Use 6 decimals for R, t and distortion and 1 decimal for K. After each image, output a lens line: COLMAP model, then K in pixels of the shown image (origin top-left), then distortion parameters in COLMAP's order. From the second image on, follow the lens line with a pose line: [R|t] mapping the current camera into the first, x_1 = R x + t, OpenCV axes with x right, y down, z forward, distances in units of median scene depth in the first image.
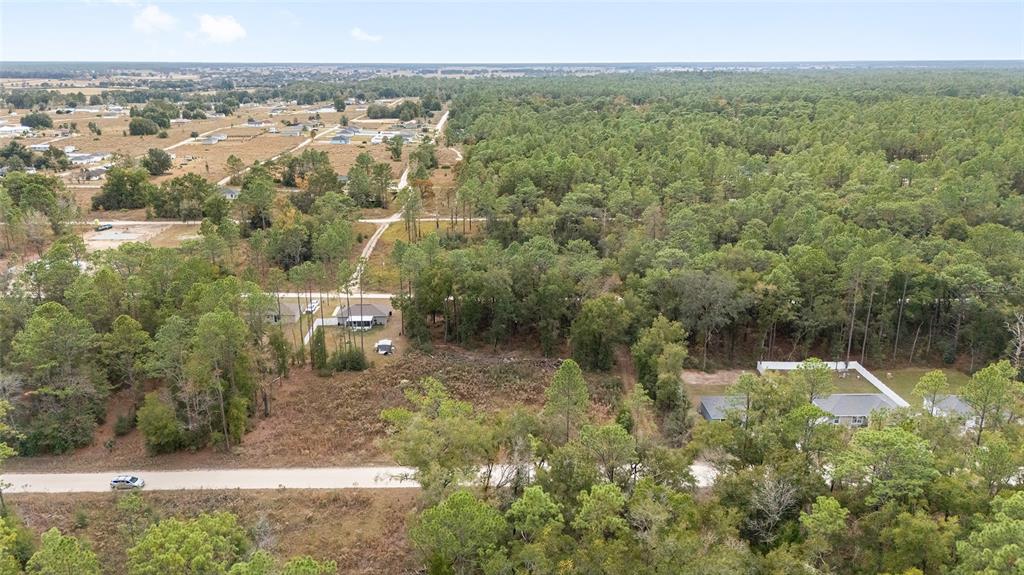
lens RADIAL K [[766.6, 0, 512.0], [0, 766.6, 287.5], [0, 0, 1]] dist [0.020609, -0.005702]
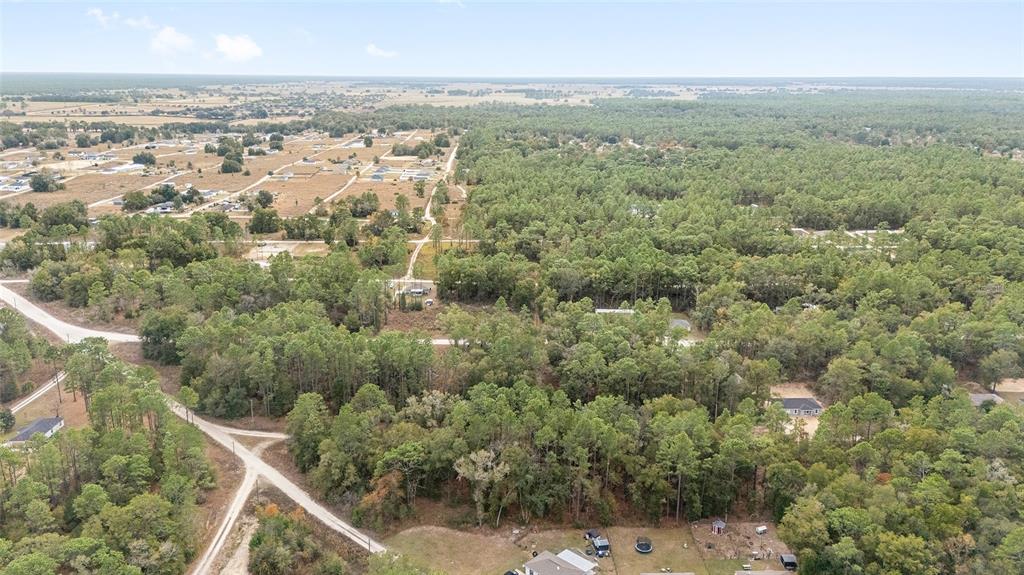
lens RADIAL K [[766.6, 0, 512.0], [0, 766.6, 287.5], [0, 0, 1]] dist [0.020609, -0.005702]
pose [[0.999958, 0.007856, -0.004795, 0.054045], [-0.007915, 0.999890, -0.012524, 0.040770], [0.004696, 0.012561, 0.999910, -0.803475]]
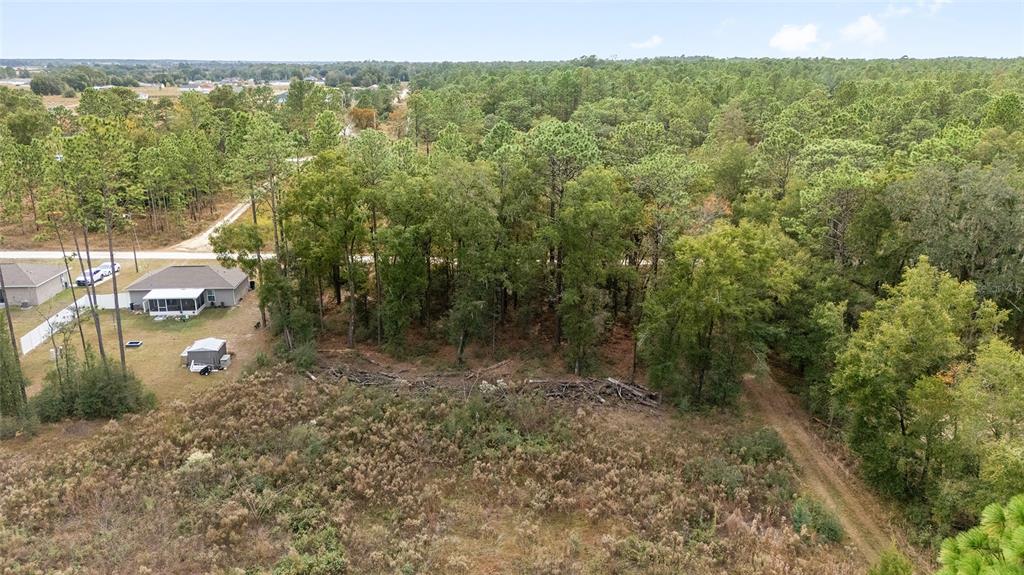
lens RADIAL K [[766.6, 0, 512.0], [0, 766.6, 287.5], [0, 0, 1]] dist [0.020609, -0.005702]
pose [[0.999542, -0.008323, 0.029101, -0.003439], [0.008164, 0.999951, 0.005561, 0.025676], [-0.029146, -0.005321, 0.999561, 0.376206]]
